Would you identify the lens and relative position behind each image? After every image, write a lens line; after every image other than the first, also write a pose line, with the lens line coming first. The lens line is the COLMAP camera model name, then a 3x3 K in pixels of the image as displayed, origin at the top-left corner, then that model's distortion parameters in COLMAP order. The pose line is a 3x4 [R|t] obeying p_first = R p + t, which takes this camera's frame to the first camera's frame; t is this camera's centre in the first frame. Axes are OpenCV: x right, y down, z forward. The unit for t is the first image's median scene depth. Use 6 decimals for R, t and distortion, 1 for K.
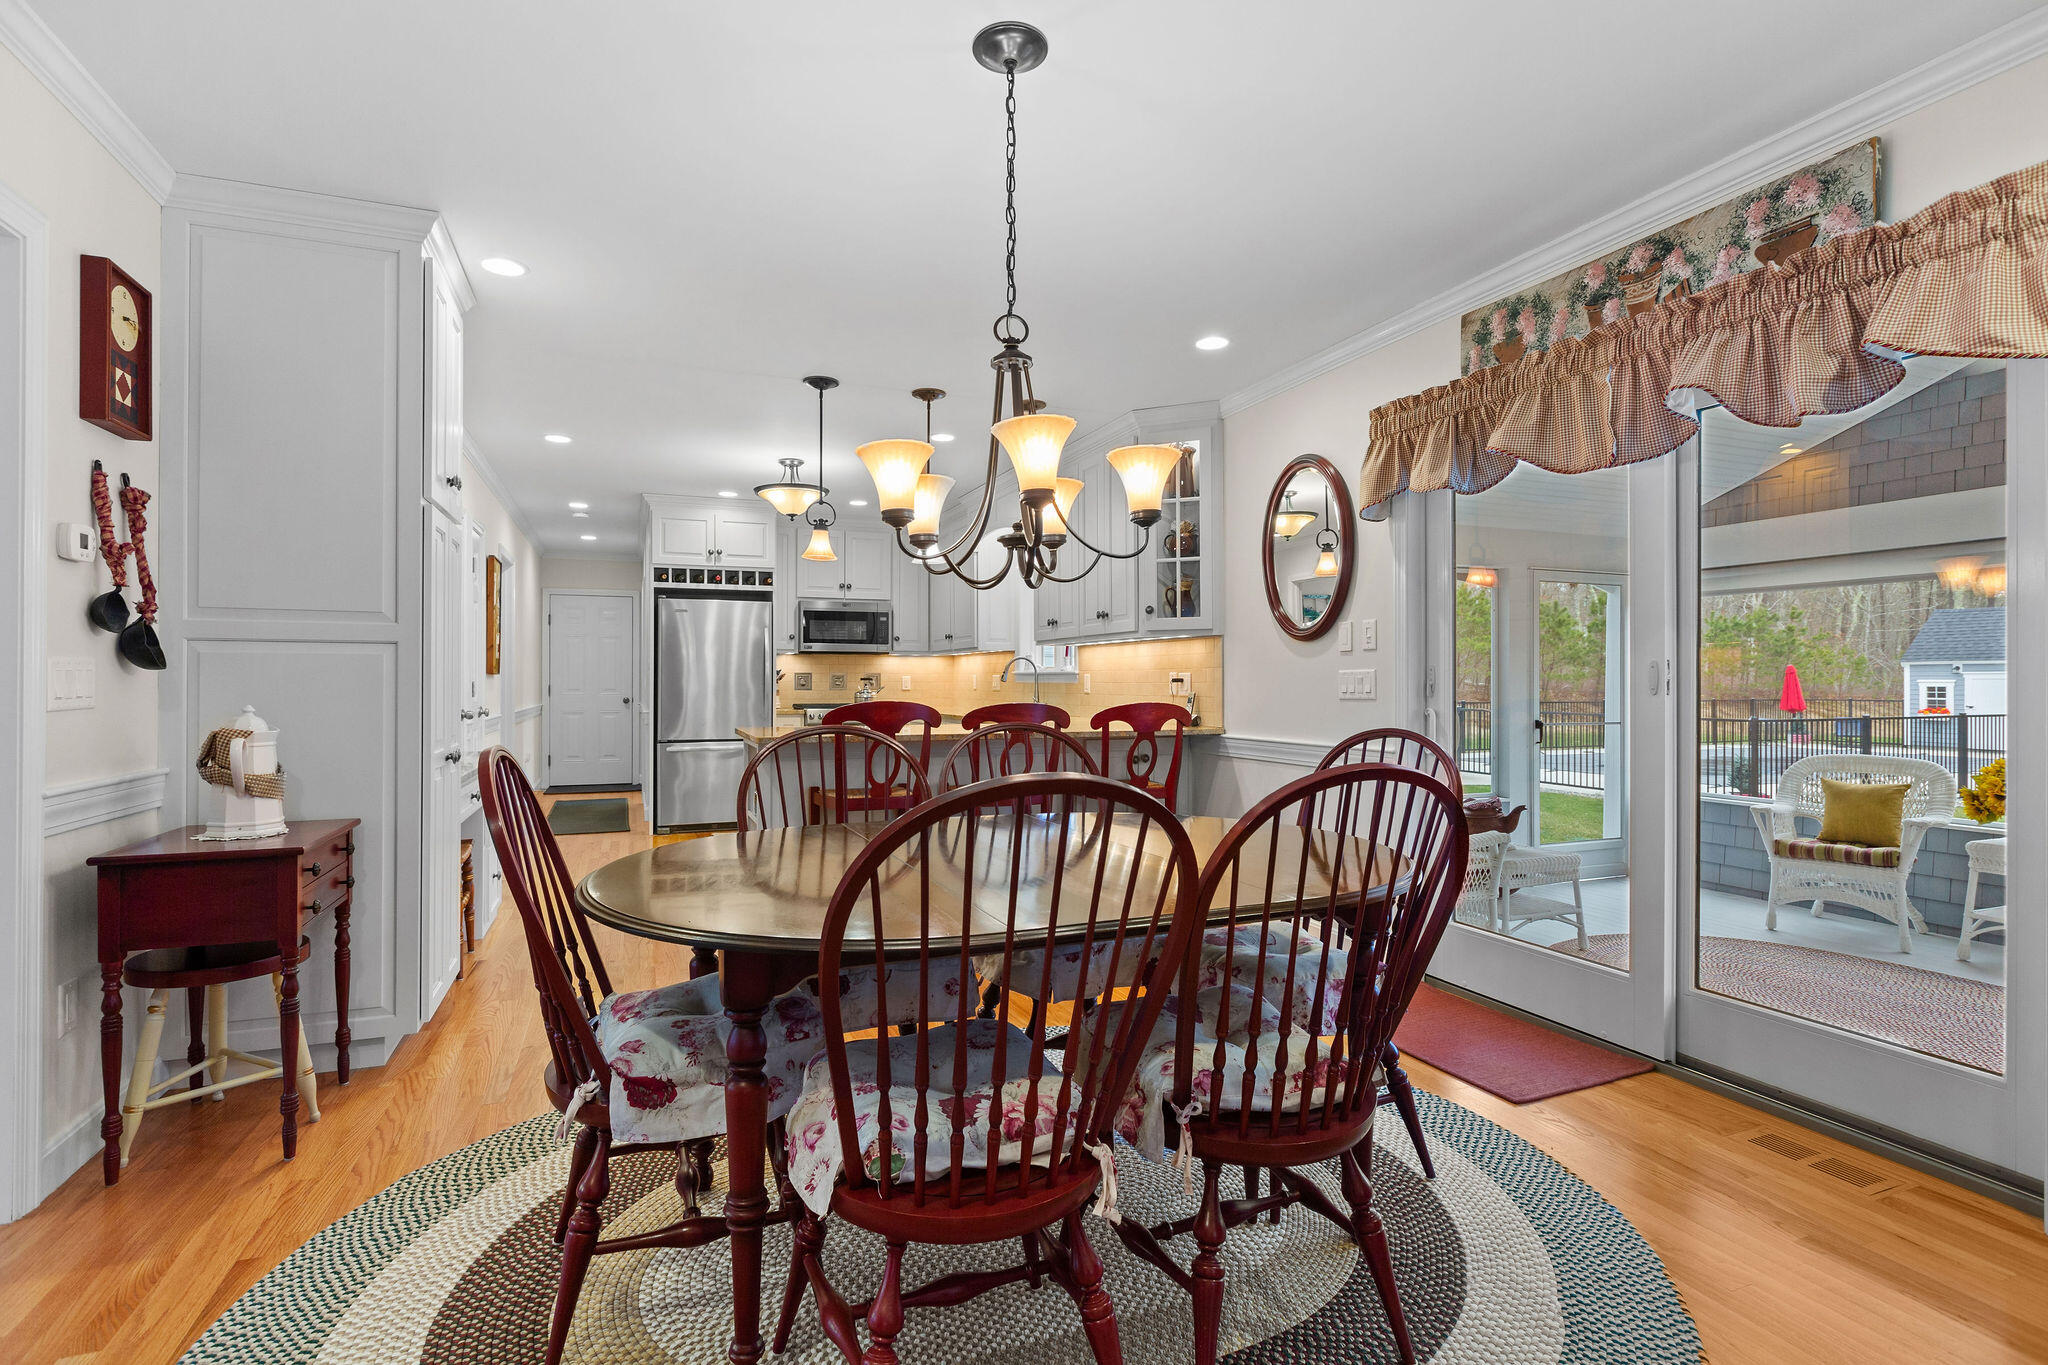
lens RADIAL K [[956.5, 0, 1024.1], [0, 956.5, 671.5], [0, 0, 1]] dist [-0.003942, 0.000083]
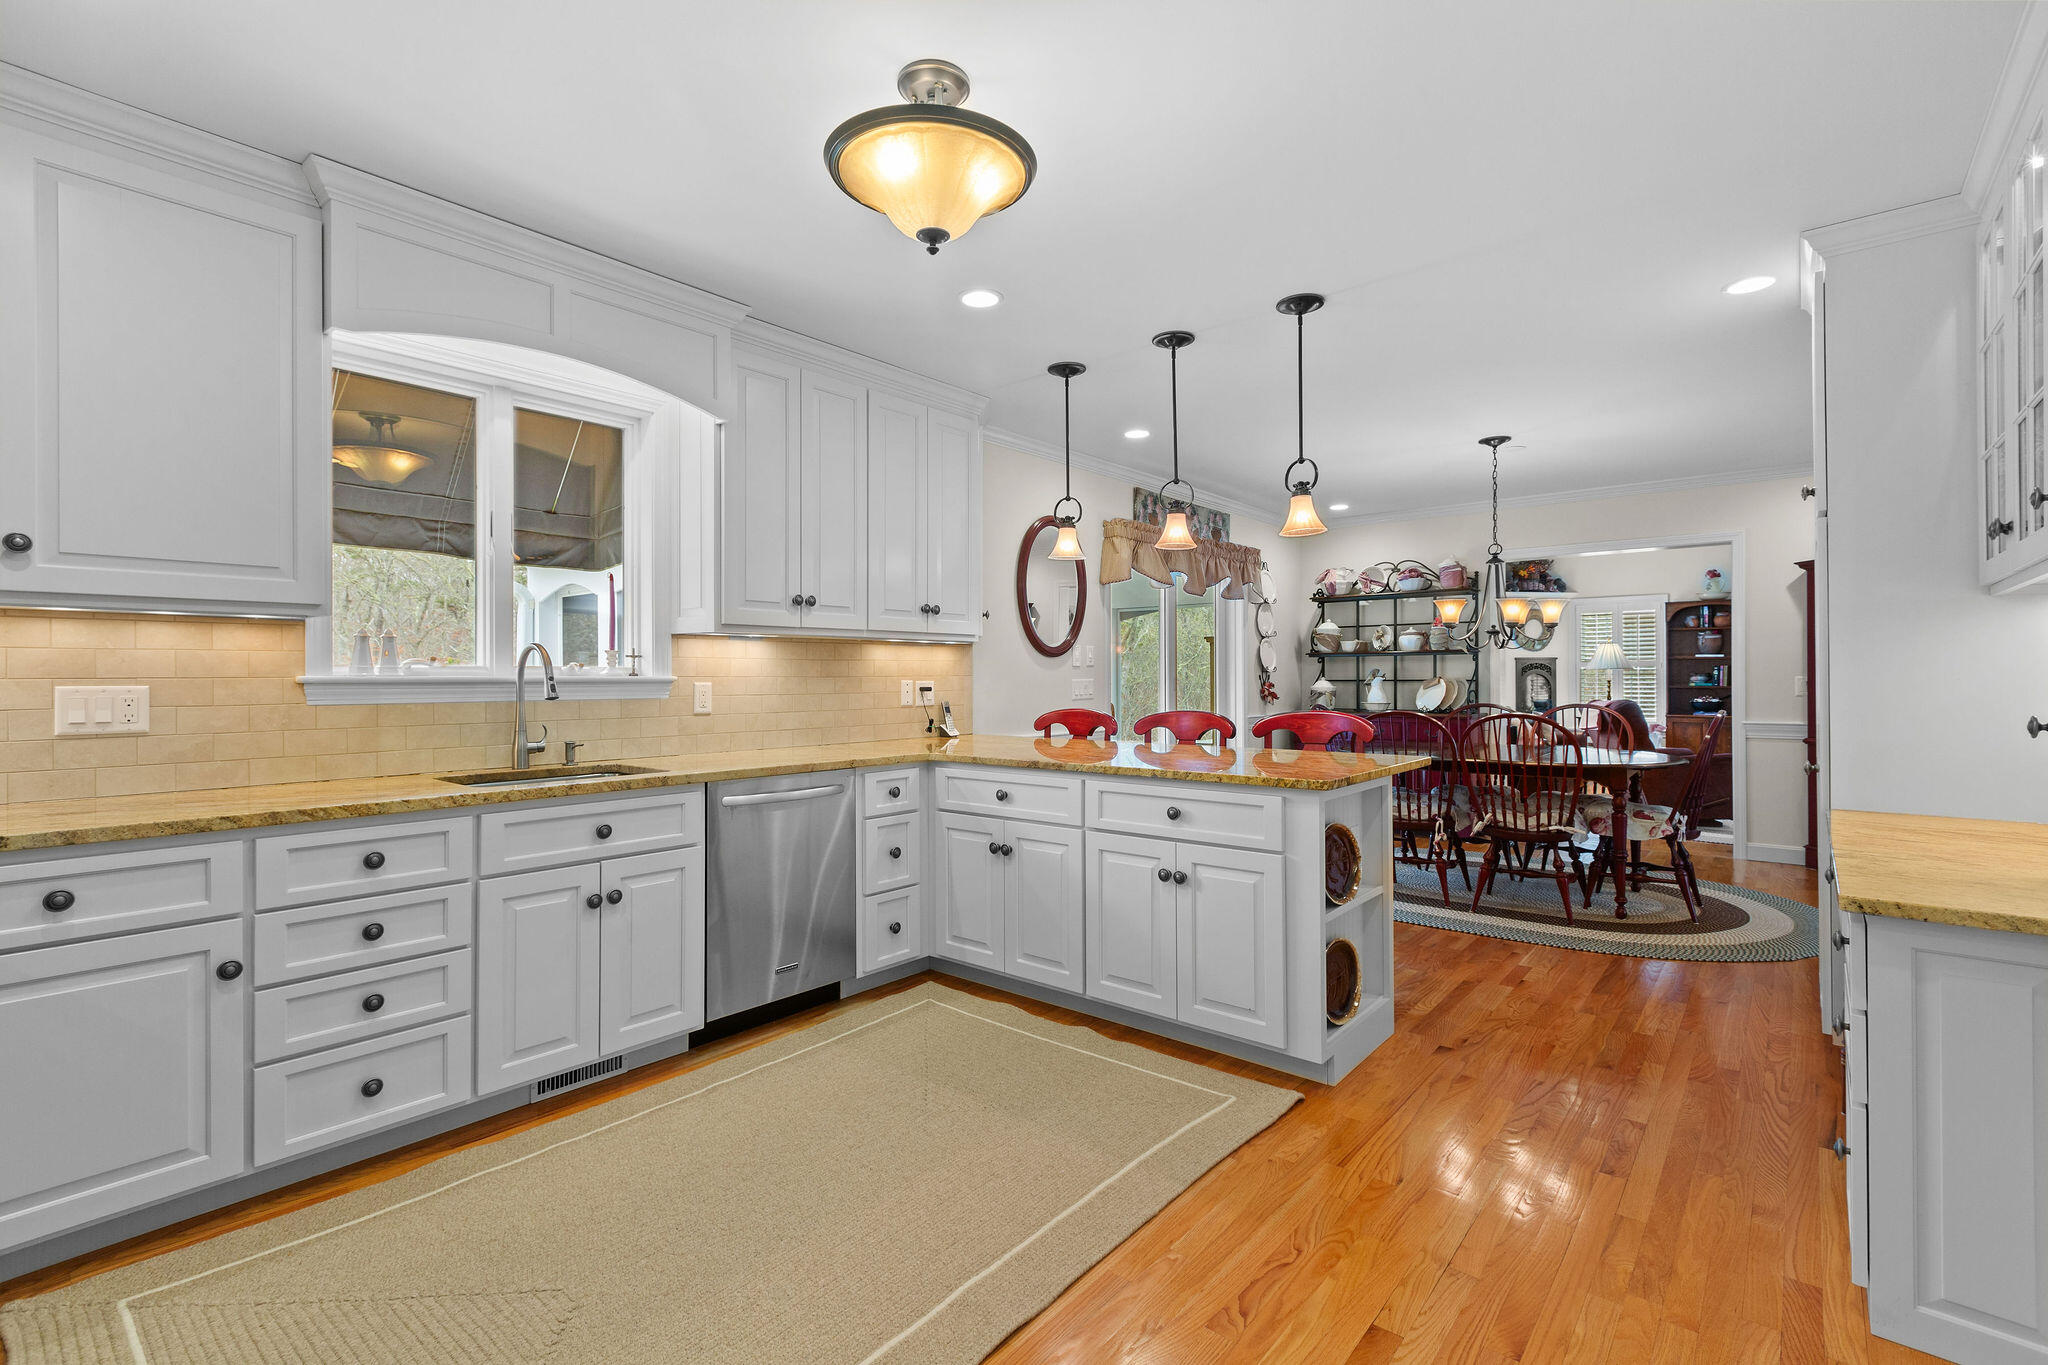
lens RADIAL K [[925.5, 0, 1014.8], [0, 925.5, 674.2], [0, 0, 1]] dist [0.006753, -0.000086]
pose [[-0.462941, 0.005707, 0.886371, -0.534063], [-0.004310, 0.999953, -0.008689, 0.001656], [-0.886379, -0.007843, -0.462895, 1.078275]]
